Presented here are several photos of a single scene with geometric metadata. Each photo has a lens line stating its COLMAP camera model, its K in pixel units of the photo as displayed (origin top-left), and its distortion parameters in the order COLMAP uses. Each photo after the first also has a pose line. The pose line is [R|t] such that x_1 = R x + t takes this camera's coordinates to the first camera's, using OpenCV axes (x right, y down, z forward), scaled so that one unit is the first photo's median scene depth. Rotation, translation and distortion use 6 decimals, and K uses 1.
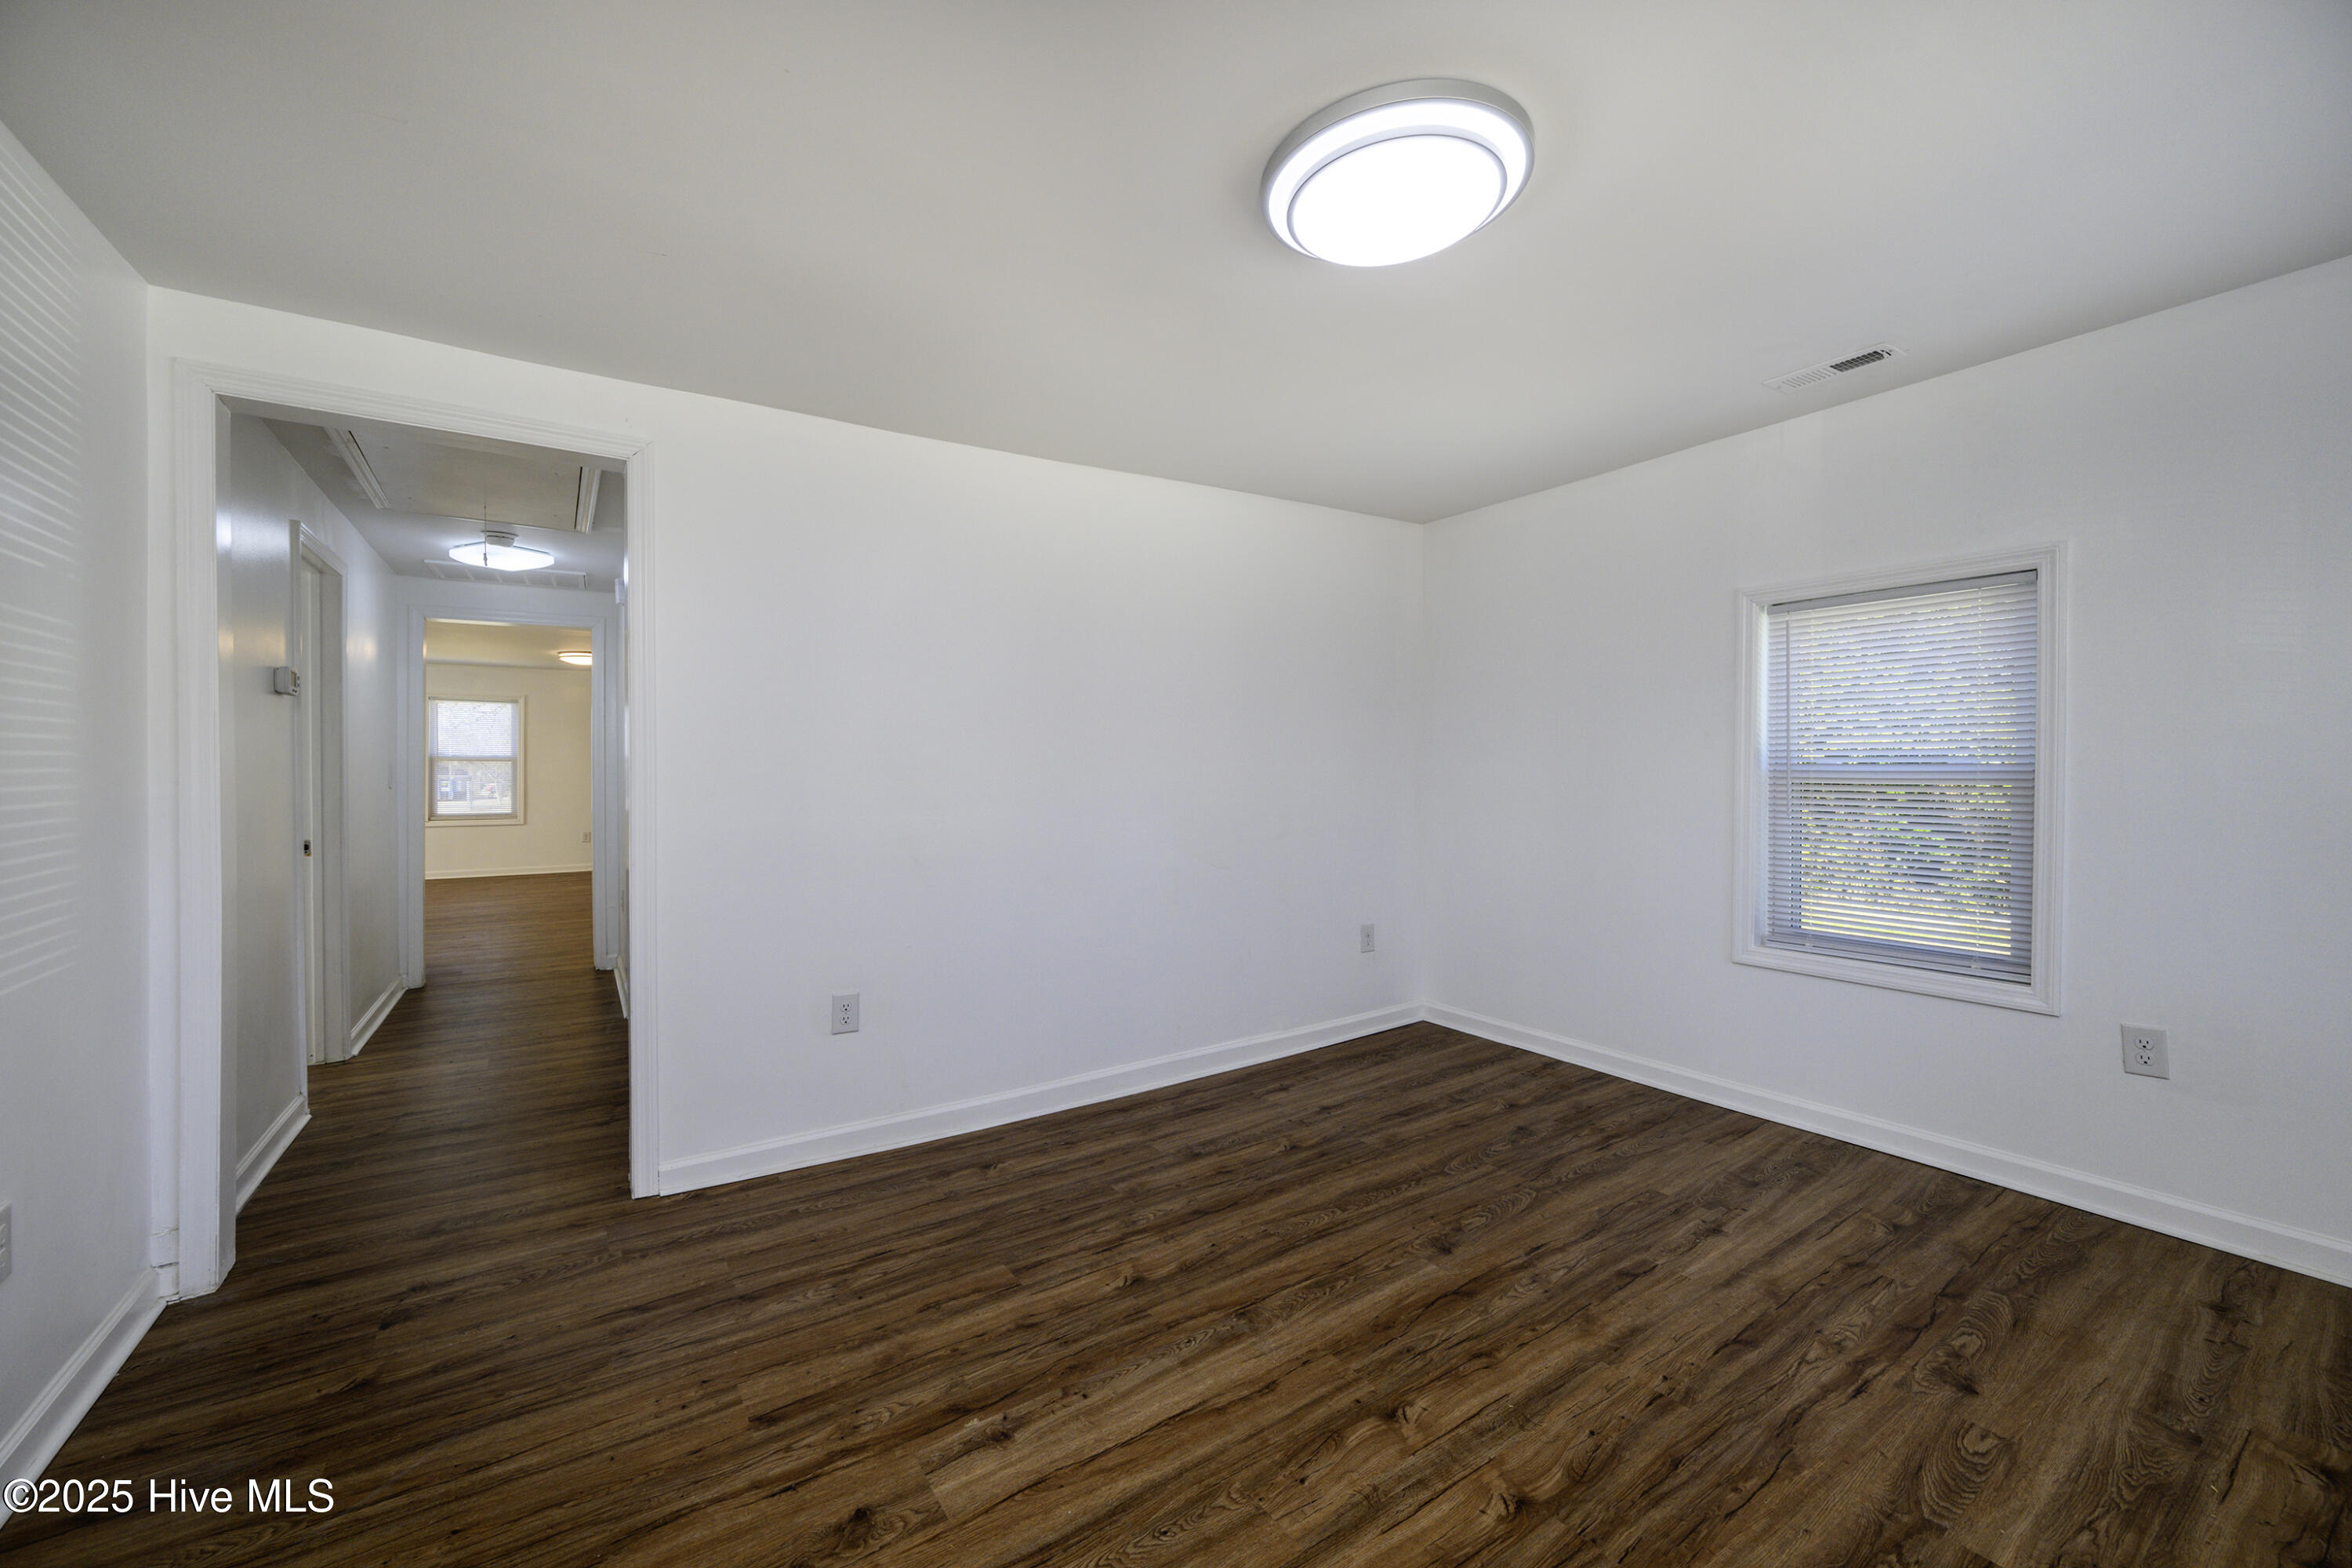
lens RADIAL K [[948.7, 0, 1193.4], [0, 948.7, 776.1], [0, 0, 1]] dist [-0.000625, -0.000167]
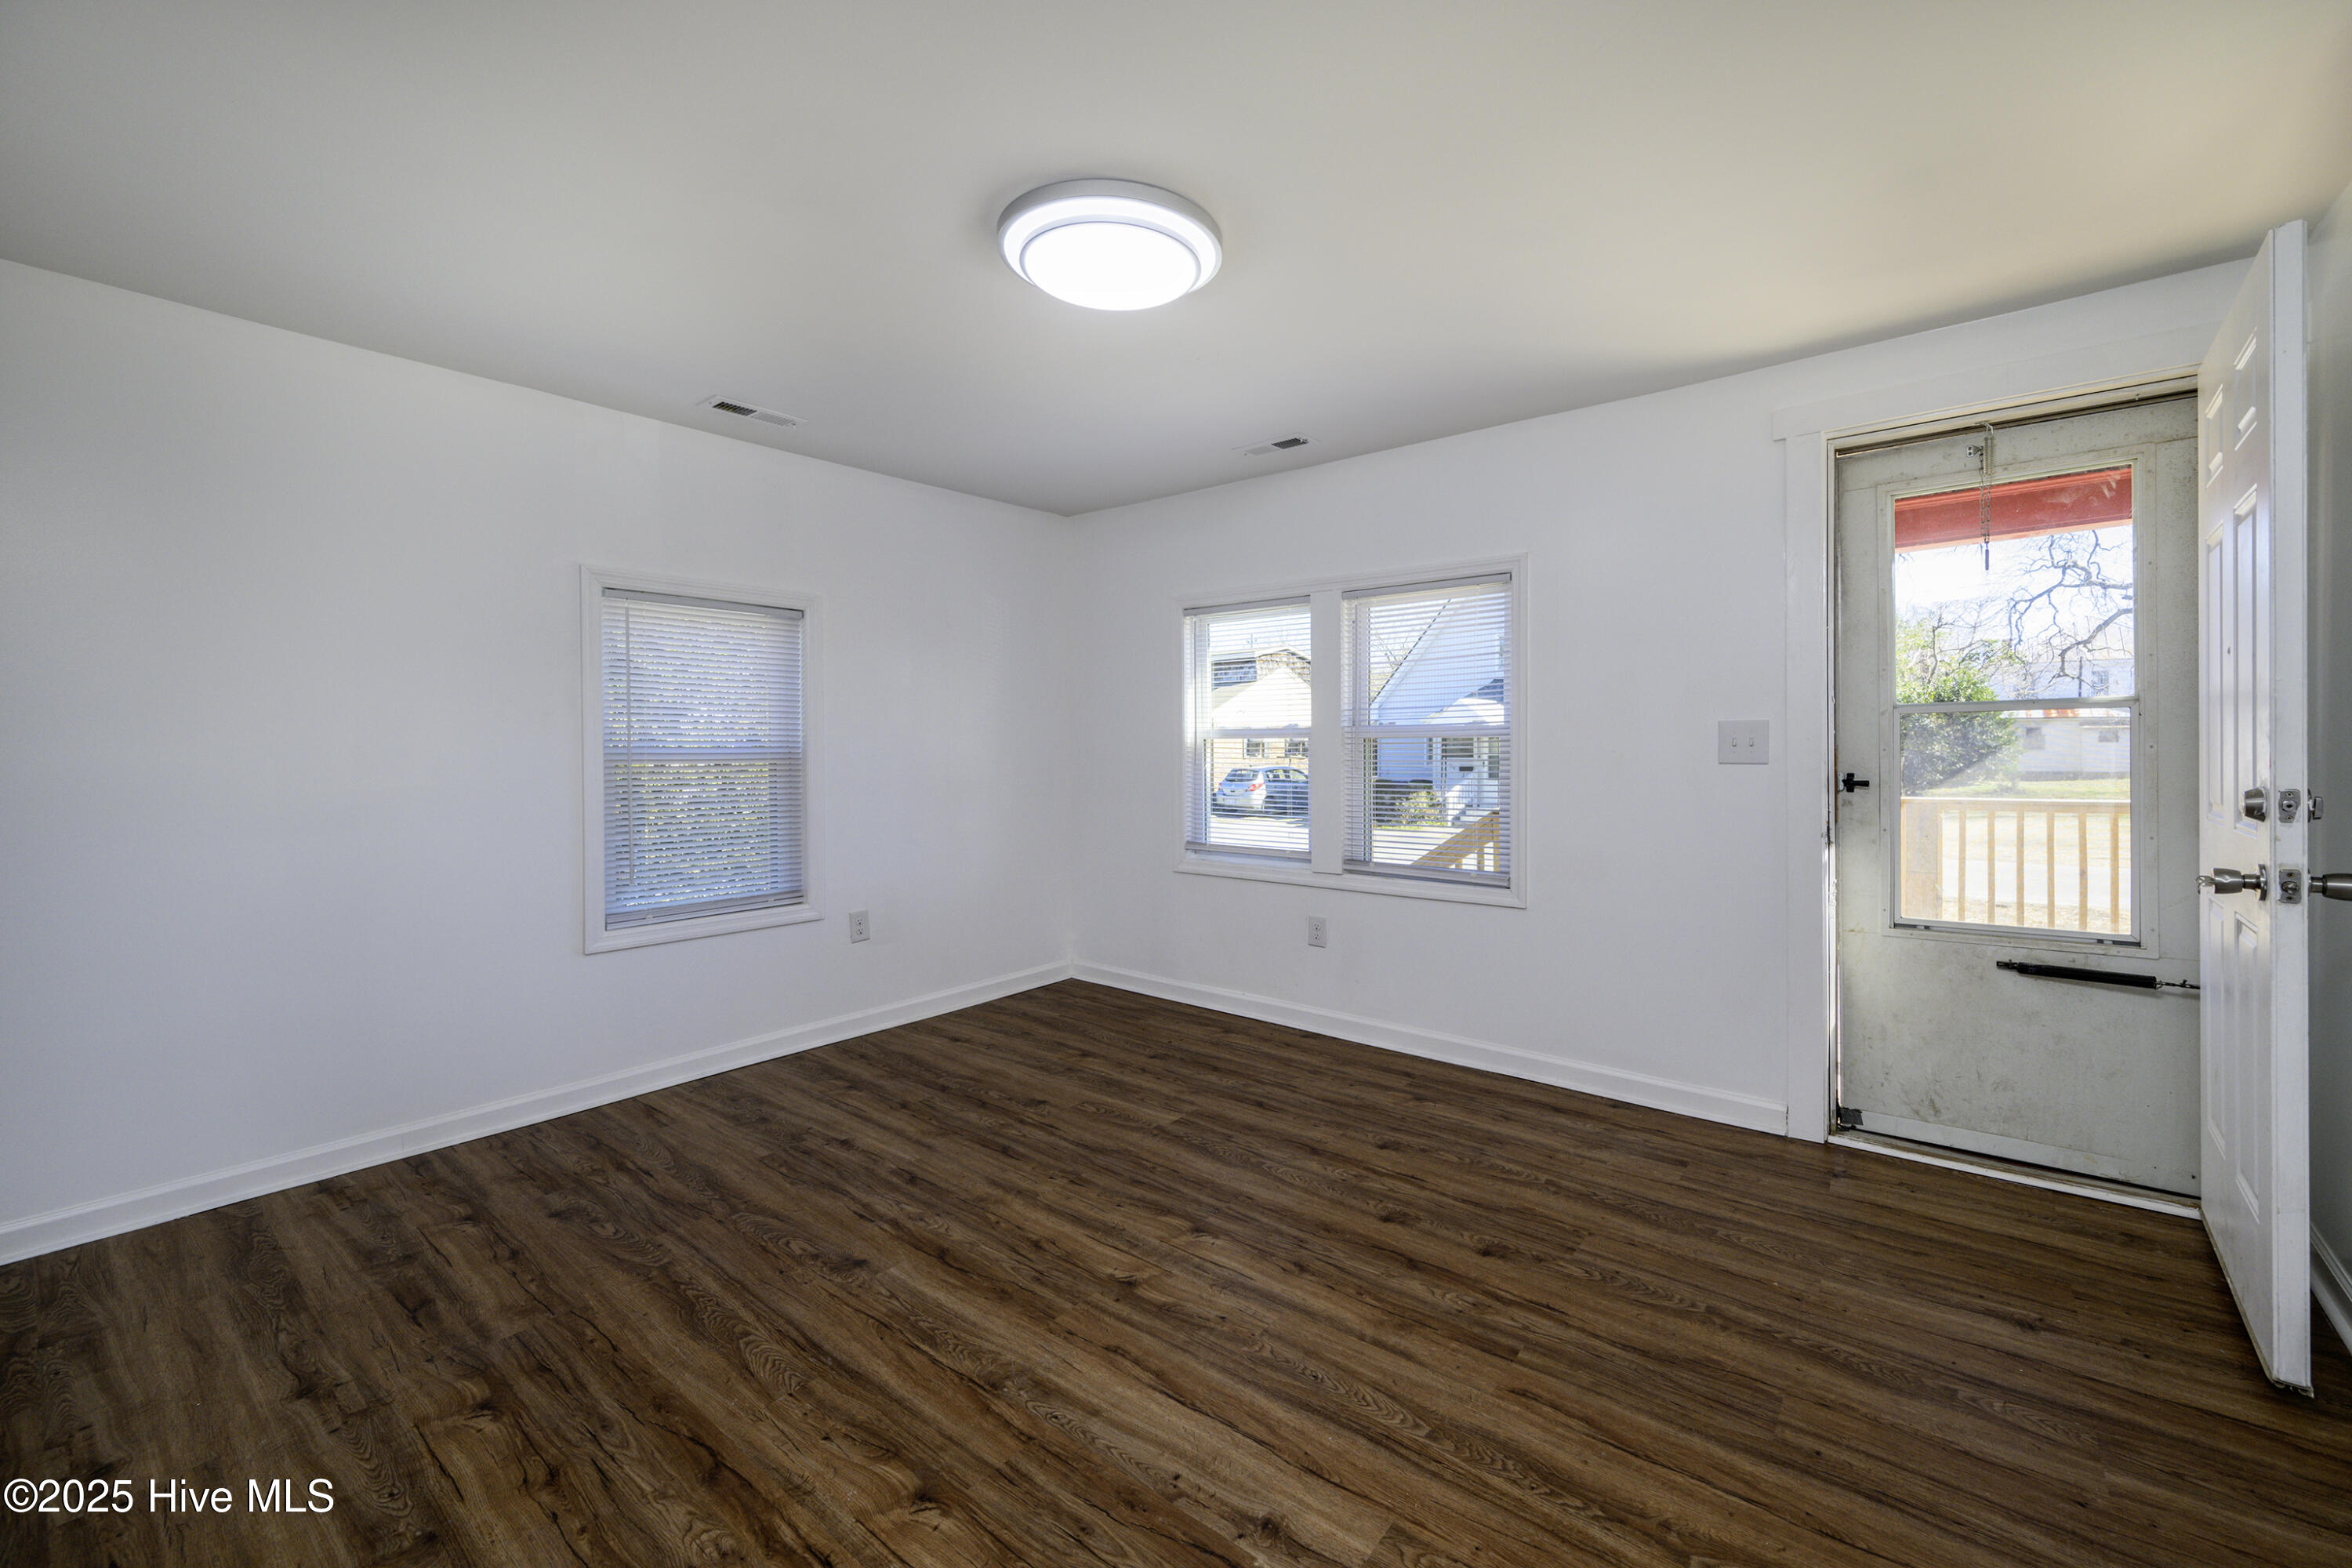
lens RADIAL K [[948.7, 0, 1193.4], [0, 948.7, 776.1], [0, 0, 1]] dist [-0.000625, -0.000167]
pose [[-0.296673, -0.022297, 0.954719, -0.727426], [0.016446, 0.999460, 0.028452, -0.002269], [-0.954838, 0.024142, -0.296146, 0.965466]]
